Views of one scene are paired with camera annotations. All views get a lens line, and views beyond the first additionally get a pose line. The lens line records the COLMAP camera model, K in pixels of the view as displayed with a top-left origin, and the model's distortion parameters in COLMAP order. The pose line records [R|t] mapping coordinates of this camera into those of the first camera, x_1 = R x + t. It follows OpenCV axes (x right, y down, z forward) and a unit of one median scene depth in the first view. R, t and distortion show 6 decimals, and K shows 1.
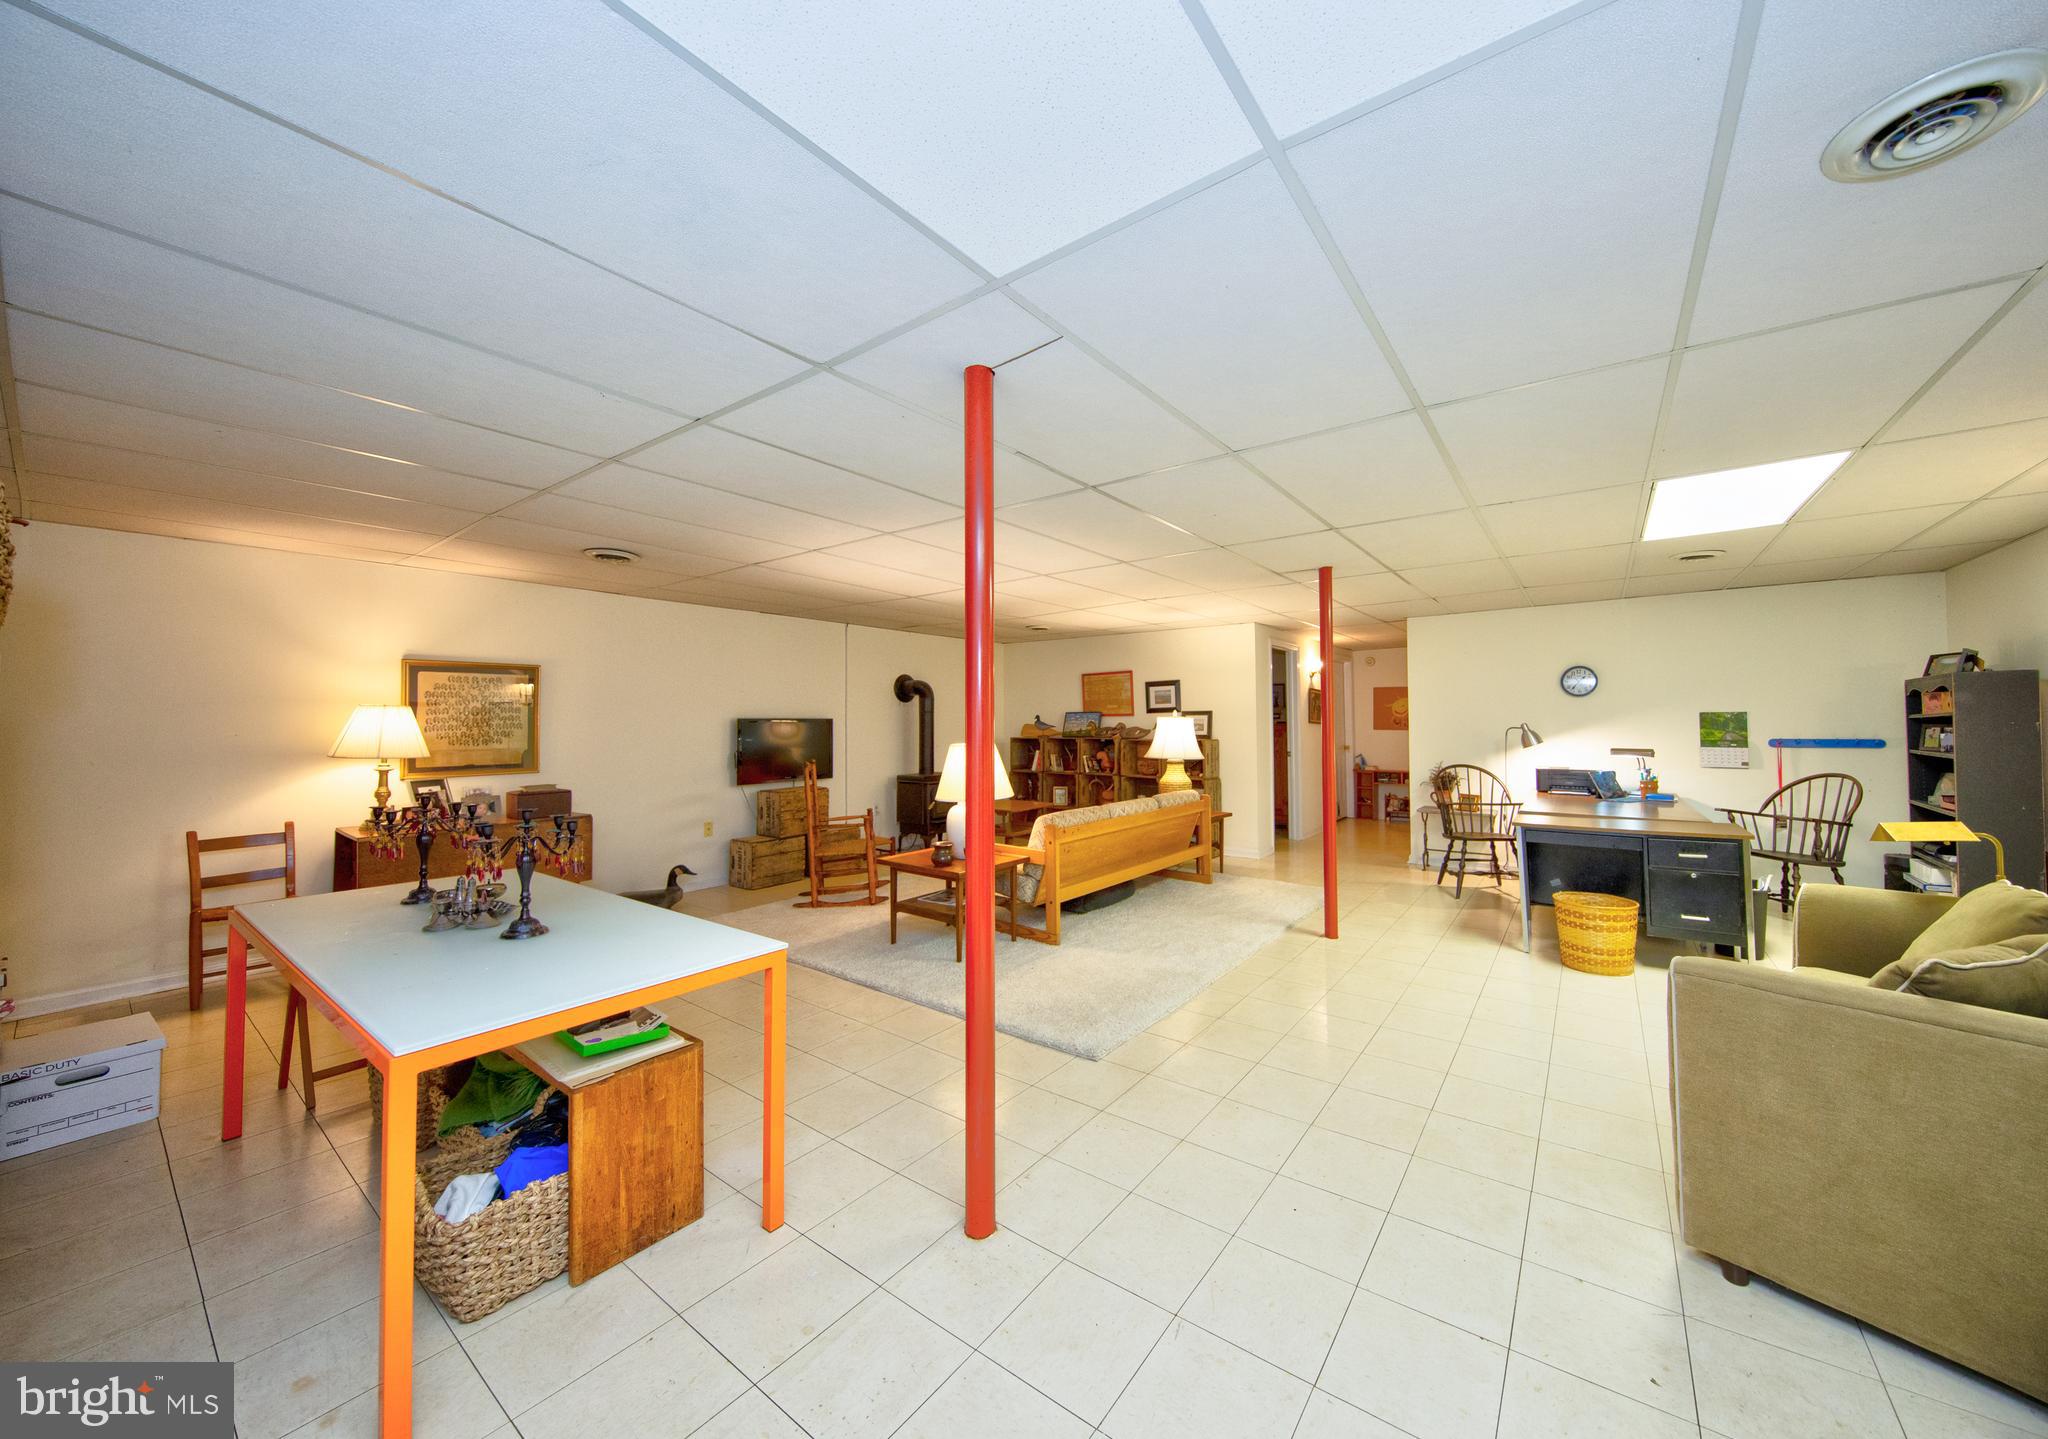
lens RADIAL K [[713.6, 0, 1105.7], [0, 713.6, 717.0], [0, 0, 1]] dist [0.001444, 0.000018]
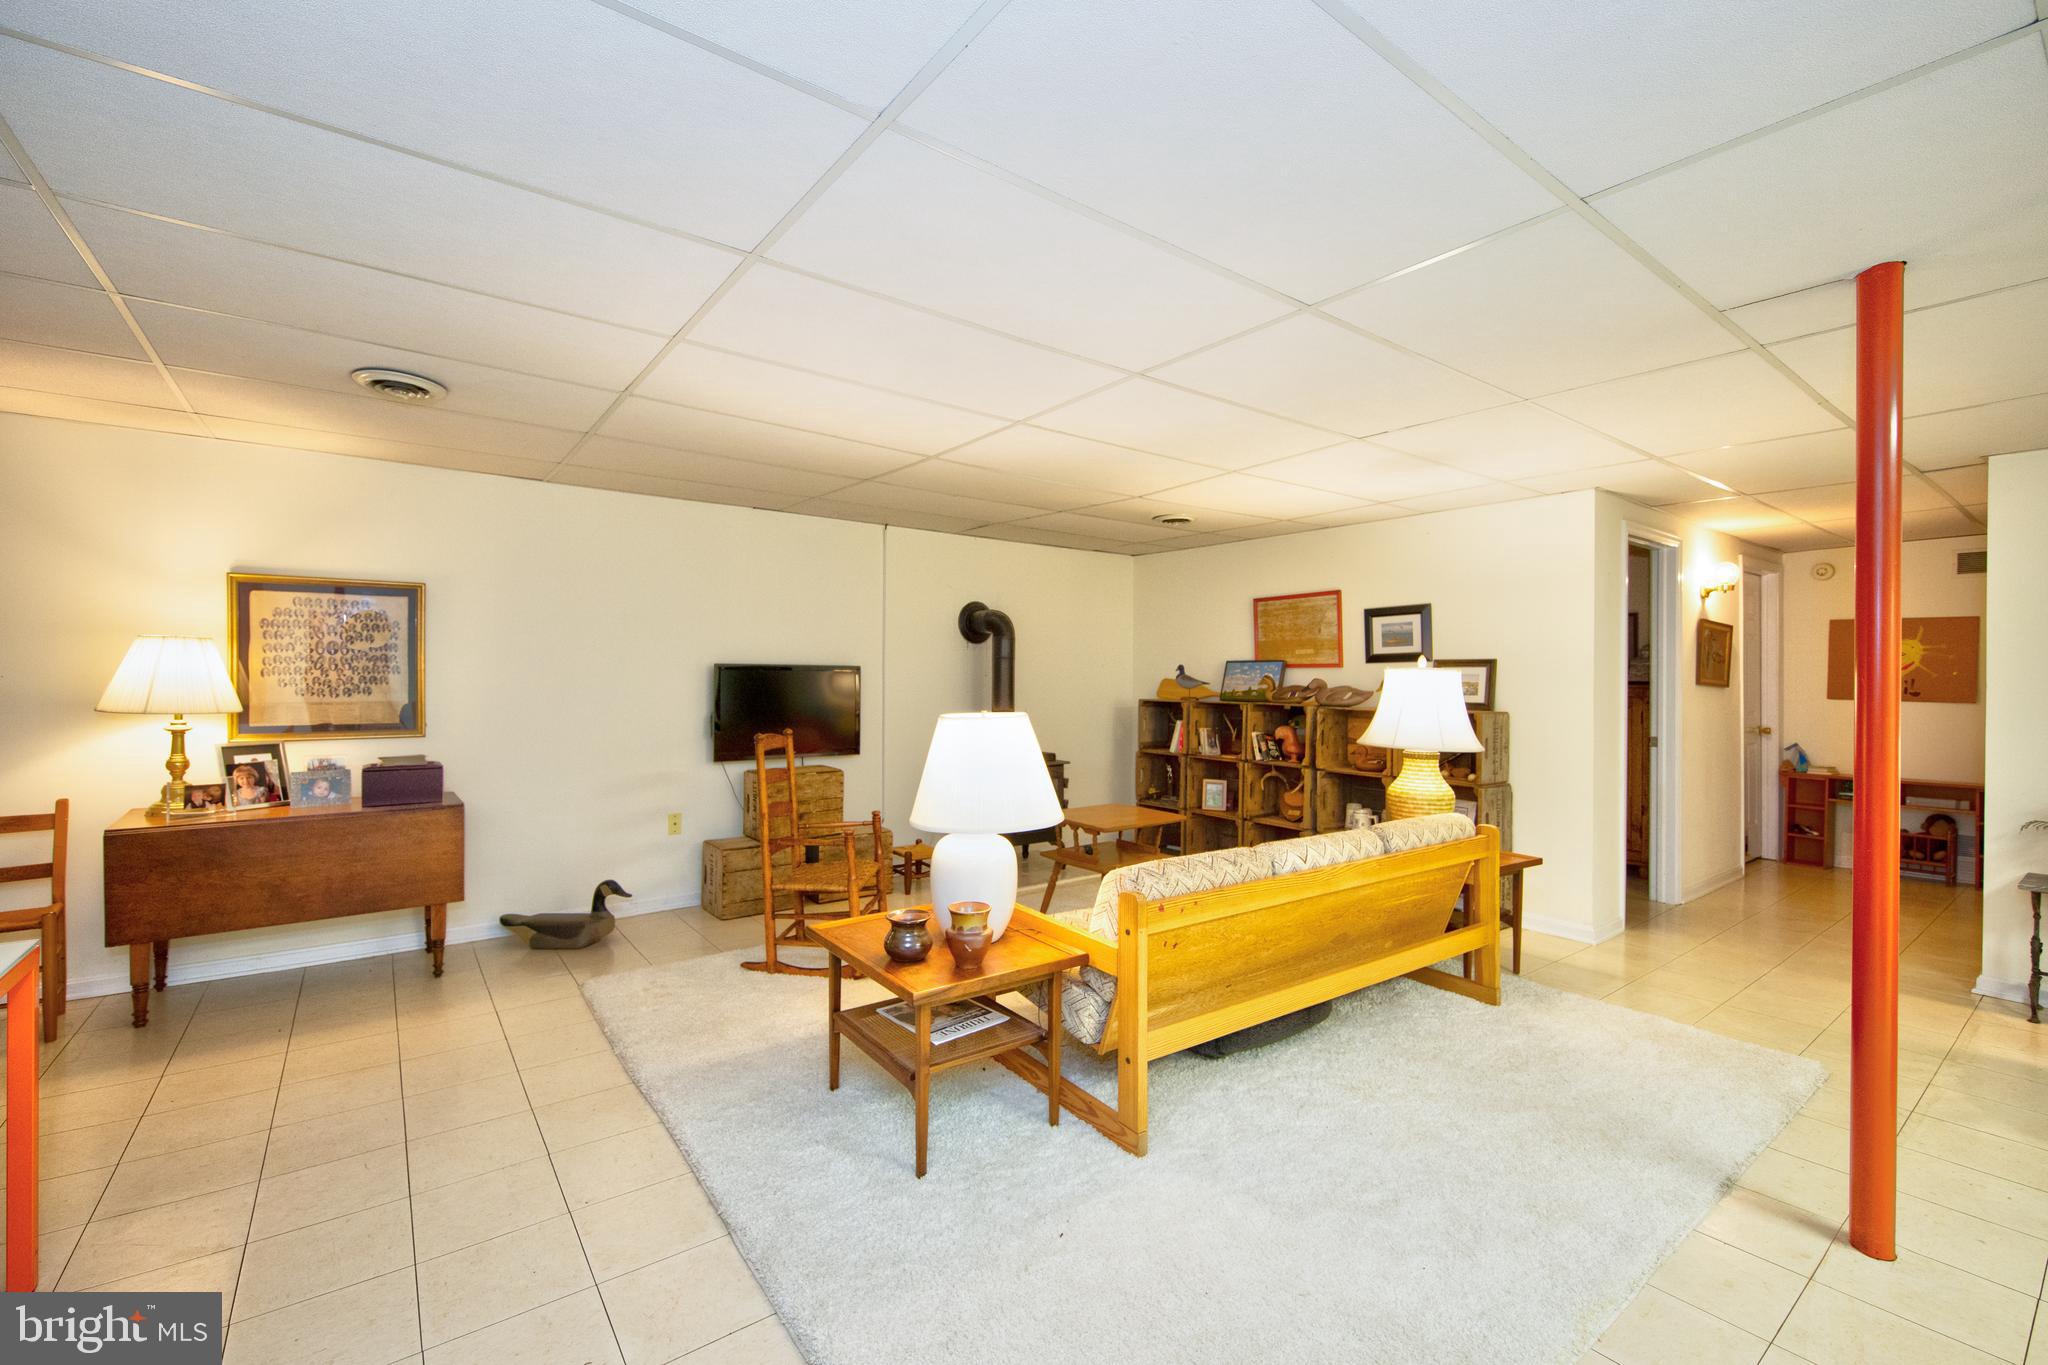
lens RADIAL K [[859.8, 0, 1015.7], [0, 859.8, 681.1], [0, 0, 1]] dist [0.012611, -0.000186]
pose [[0.943948, 0.015624, -0.329725, 0.025647], [-0.011545, 0.999831, 0.014325, 0.003384], [0.329893, -0.009716, 0.943968, 0.316743]]
